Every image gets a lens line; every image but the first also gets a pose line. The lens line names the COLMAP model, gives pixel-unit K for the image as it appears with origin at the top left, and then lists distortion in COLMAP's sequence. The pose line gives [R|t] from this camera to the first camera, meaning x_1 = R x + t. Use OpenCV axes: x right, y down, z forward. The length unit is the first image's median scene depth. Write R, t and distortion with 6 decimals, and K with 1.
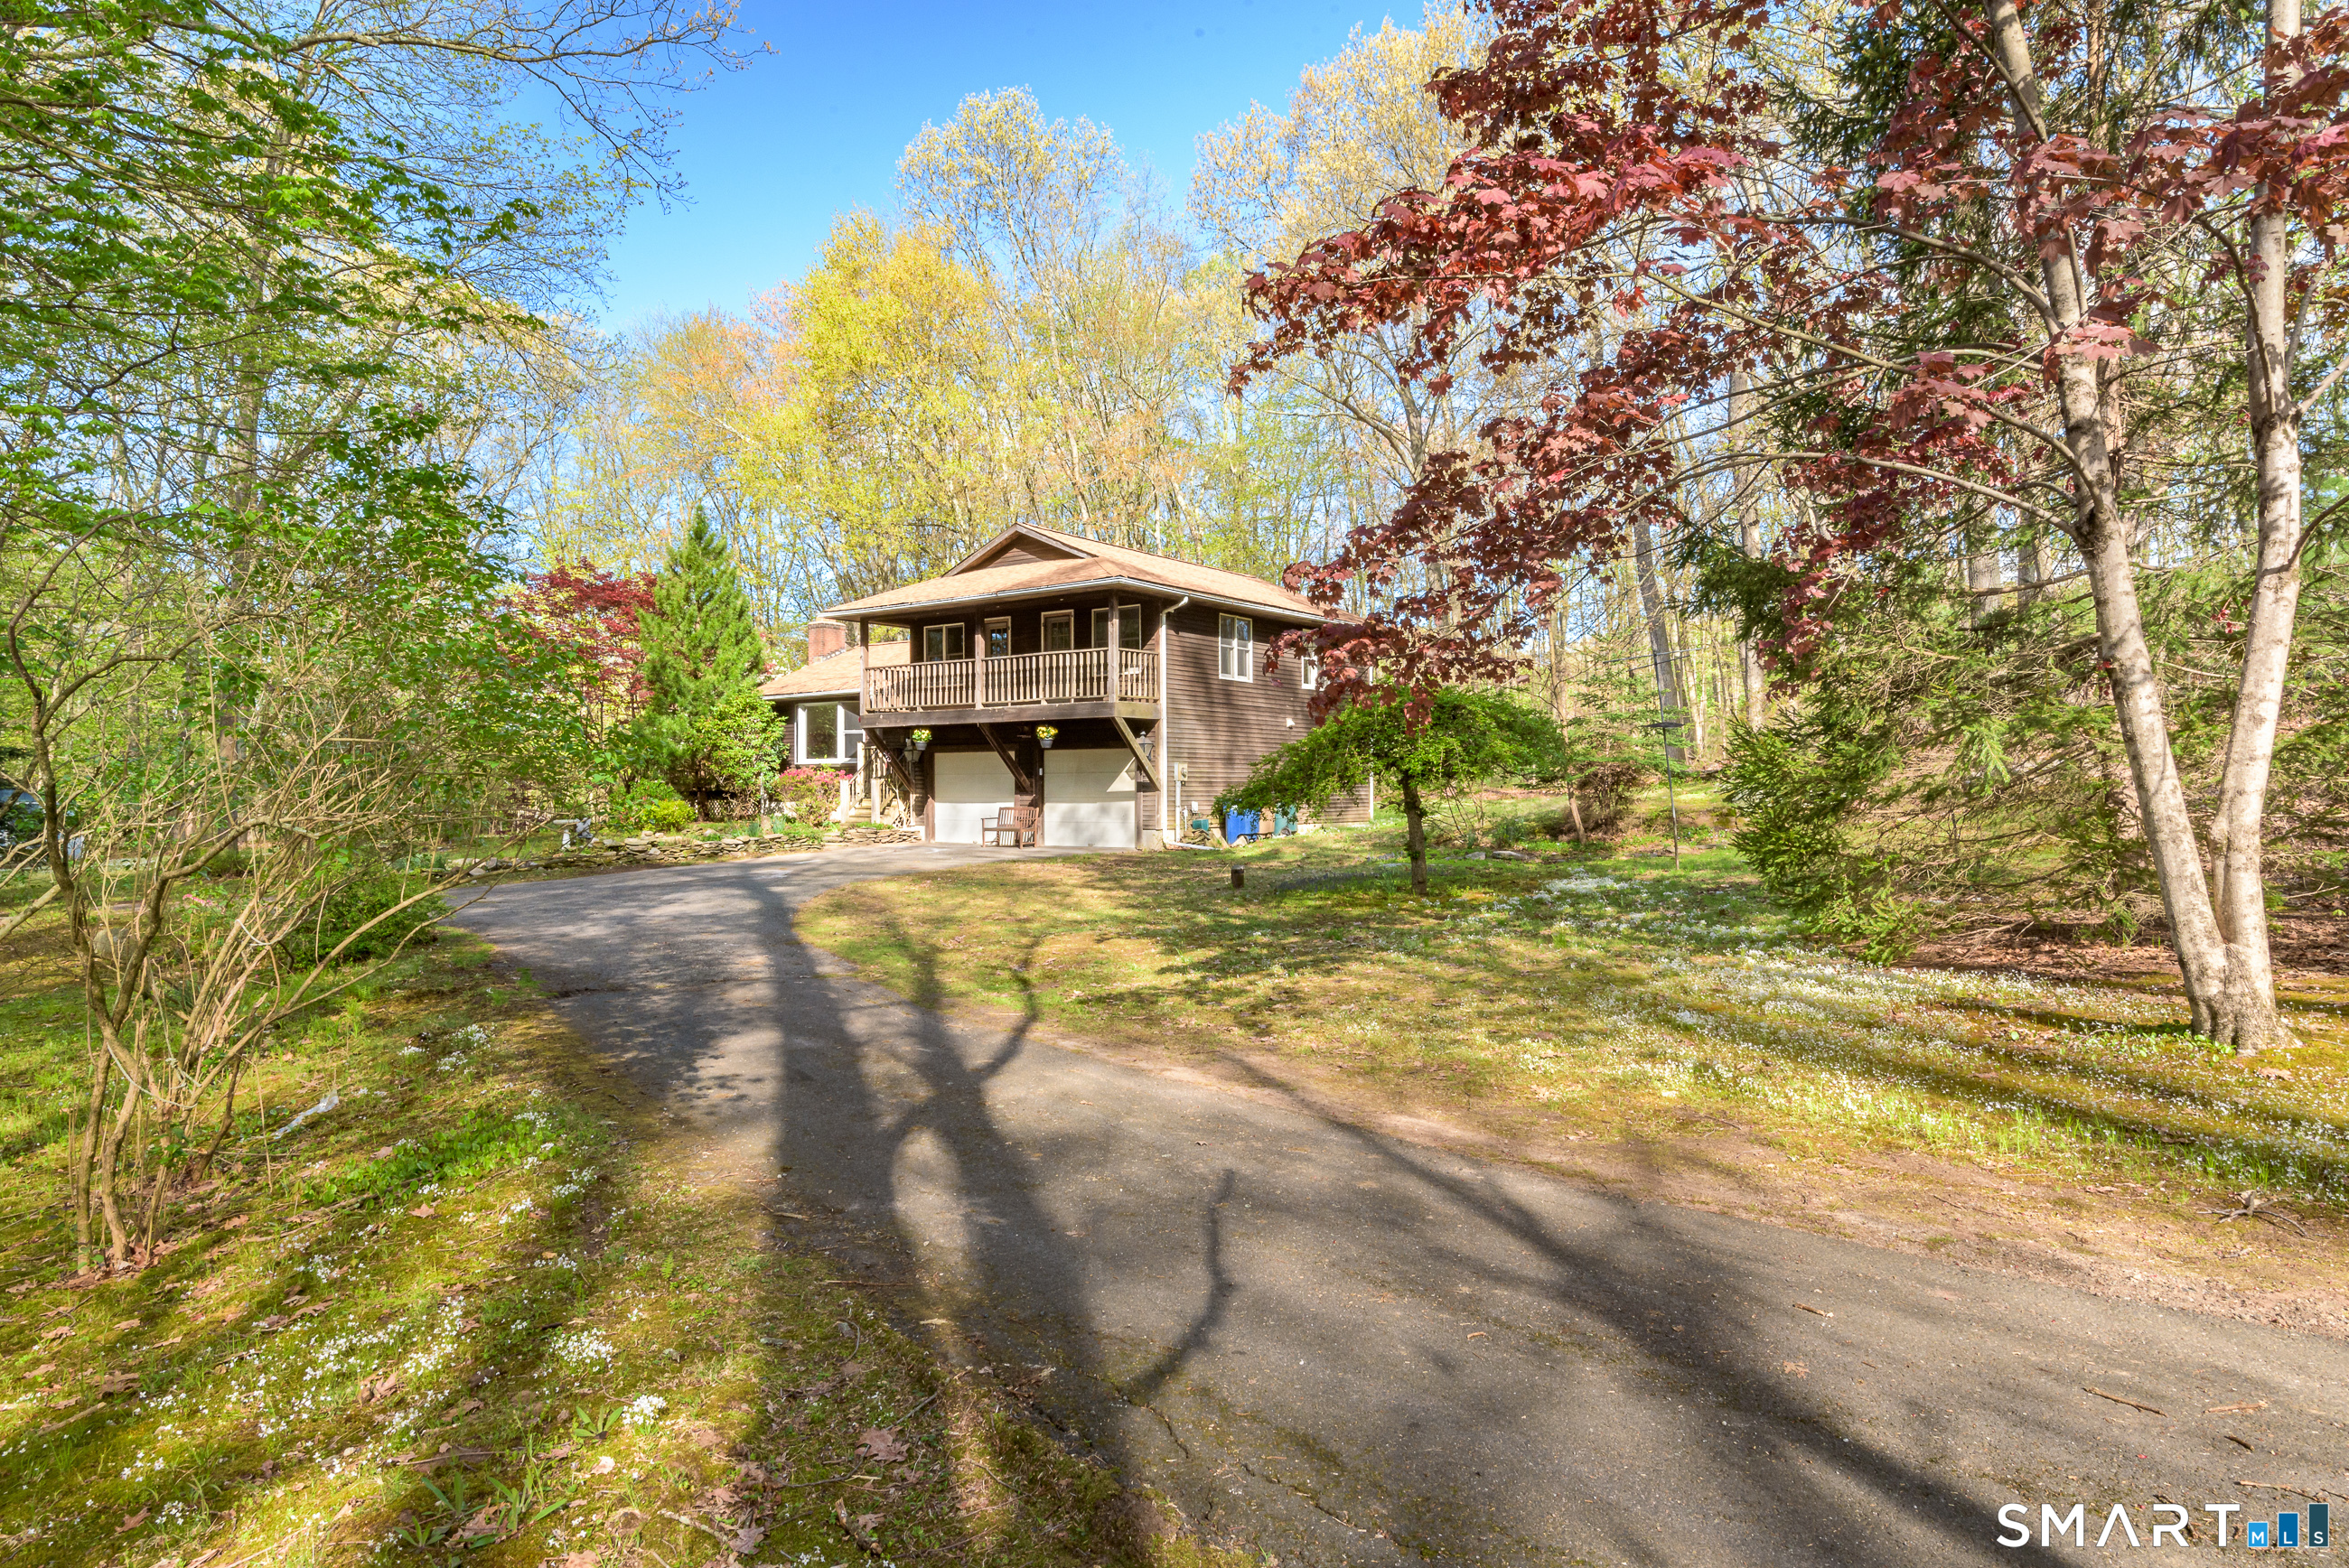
lens RADIAL K [[1348.2, 0, 1174.5], [0, 1348.2, 784.0], [0, 0, 1]] dist [0.026952, 0.000063]
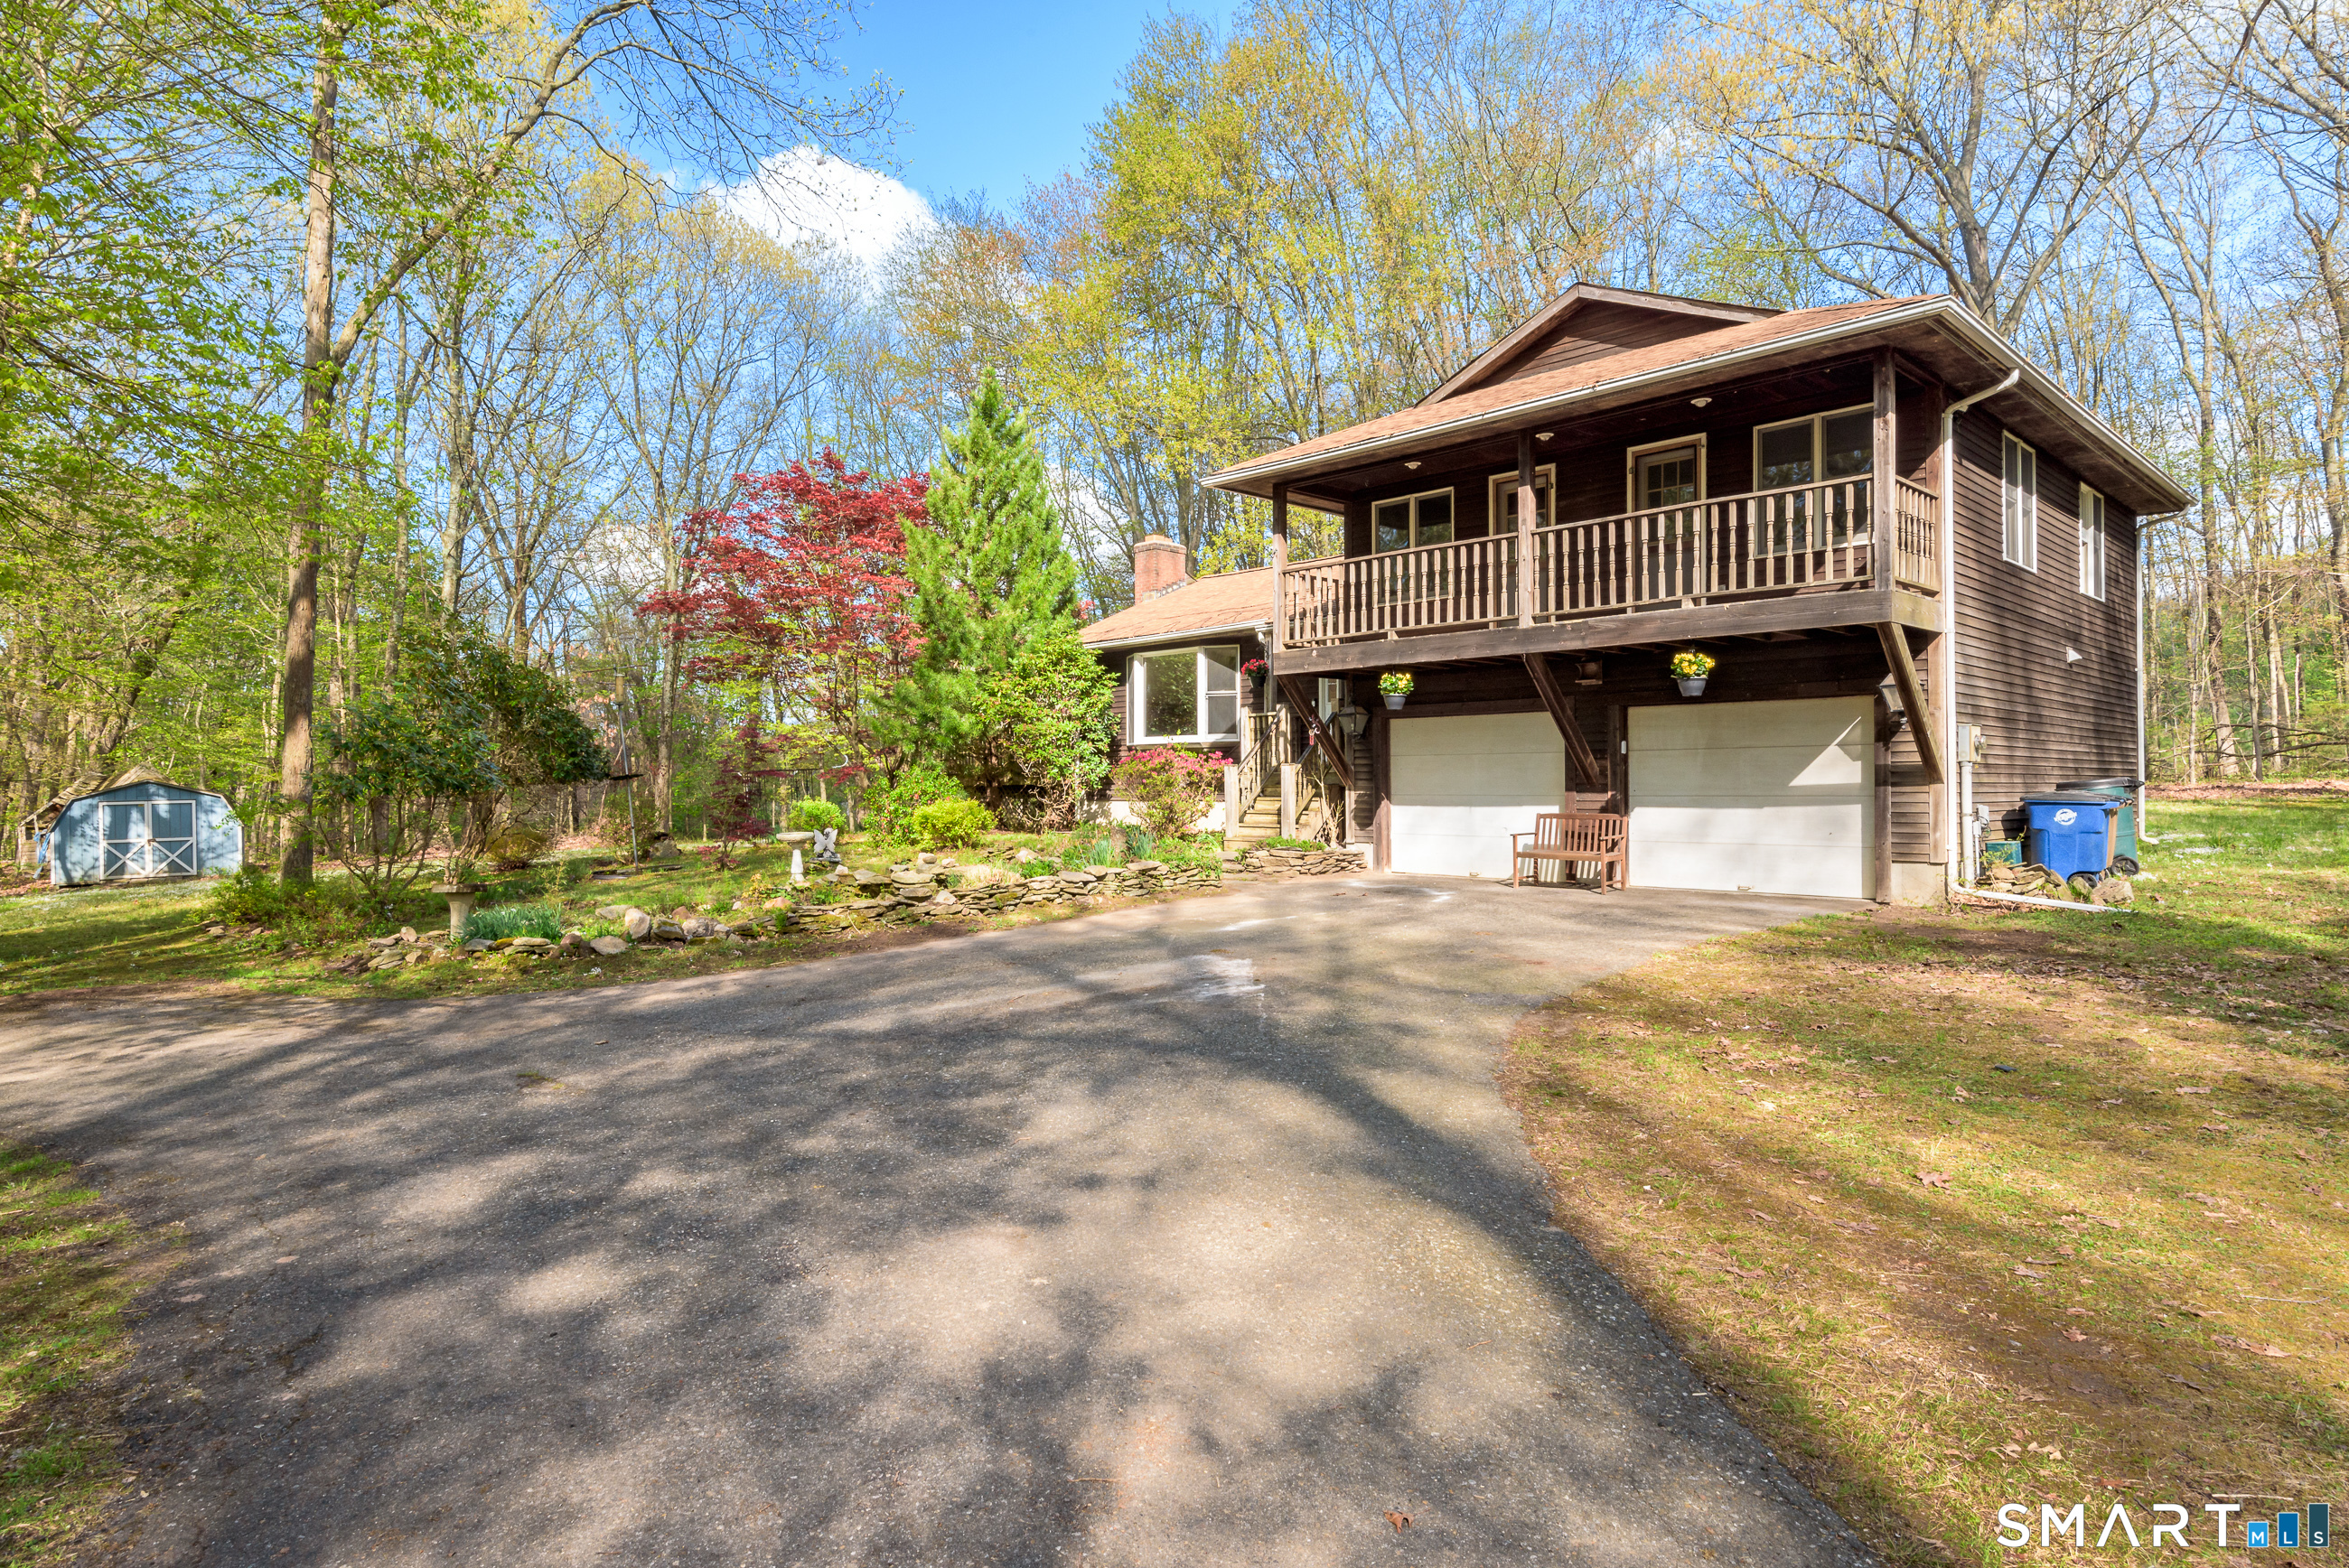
lens RADIAL K [[1255.1, 0, 1188.8], [0, 1255.1, 777.8], [0, 0, 1]] dist [0.003455, -0.001144]
pose [[0.989252, -0.004507, -0.146152, -0.183830], [0.004251, 0.999989, -0.002063, 0.003198], [0.146160, 0.001420, 0.989260, 0.448149]]
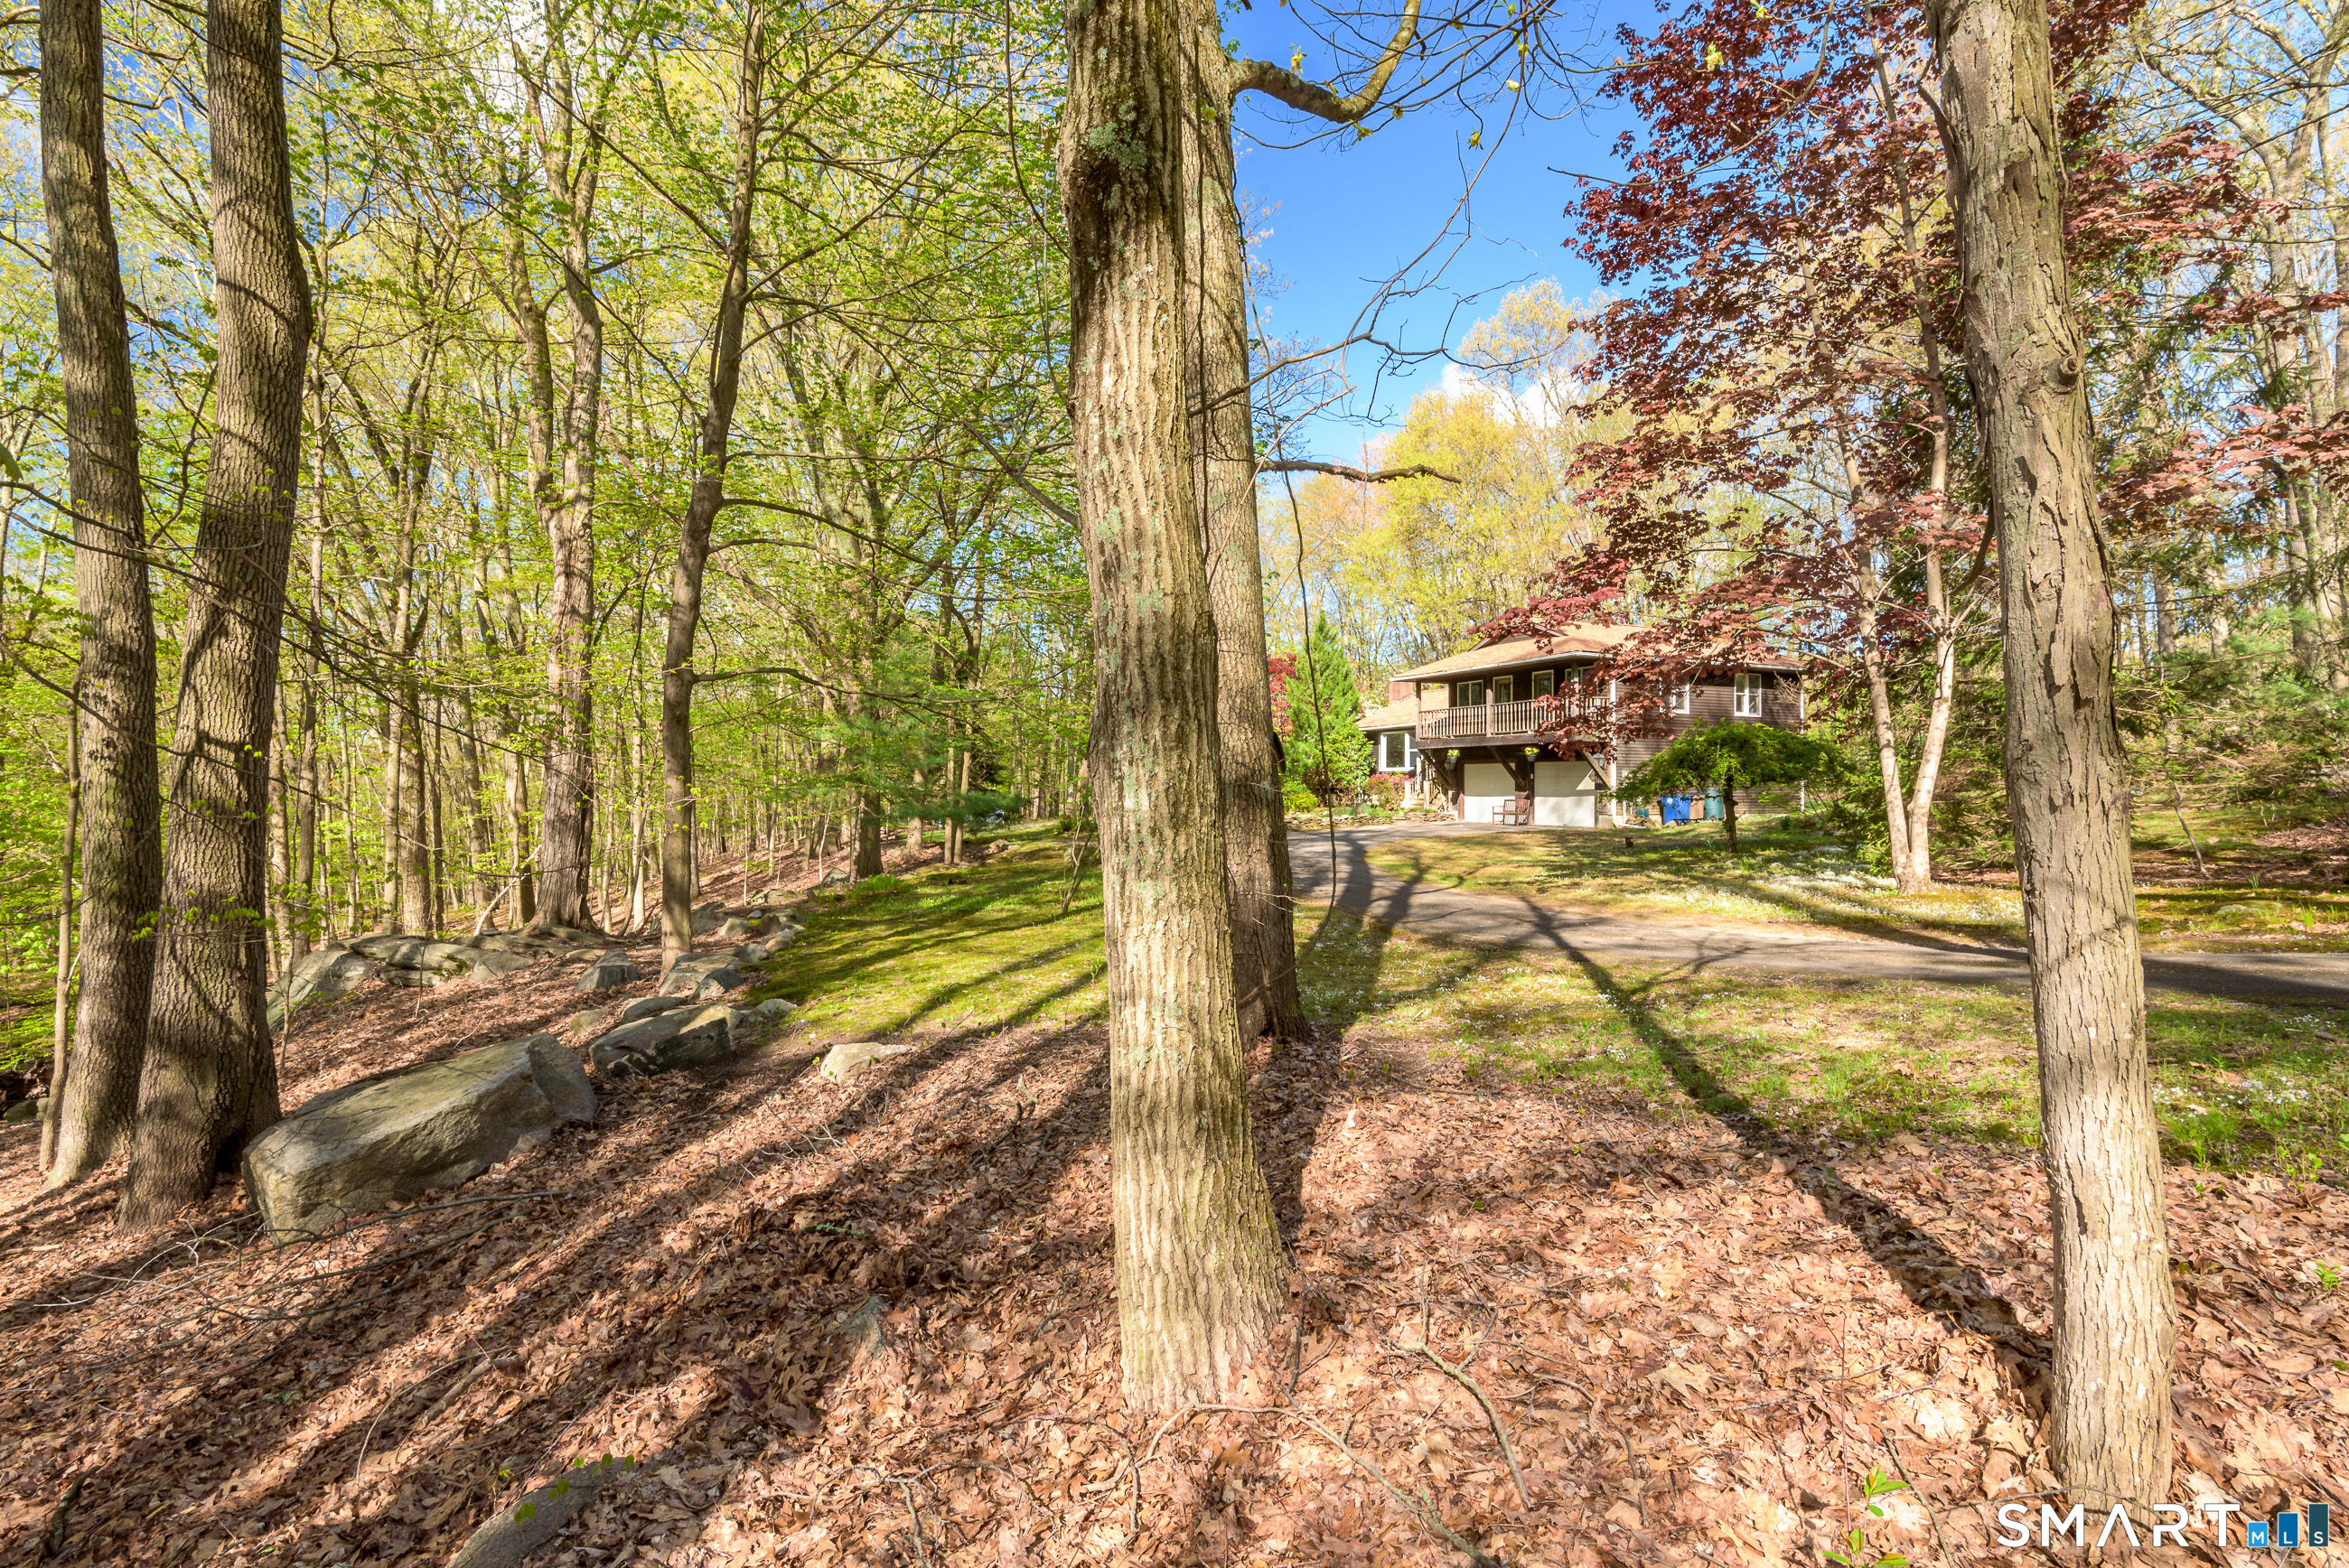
lens RADIAL K [[1107.3, 0, 1174.5], [0, 1107.3, 784.0], [0, 0, 1]] dist [0.045278, 0.000015]
pose [[0.891977, 0.003704, -0.452065, 0.102659], [-0.003472, 0.999993, 0.001343, -0.000832], [0.452067, 0.000372, 0.891984, -0.292021]]
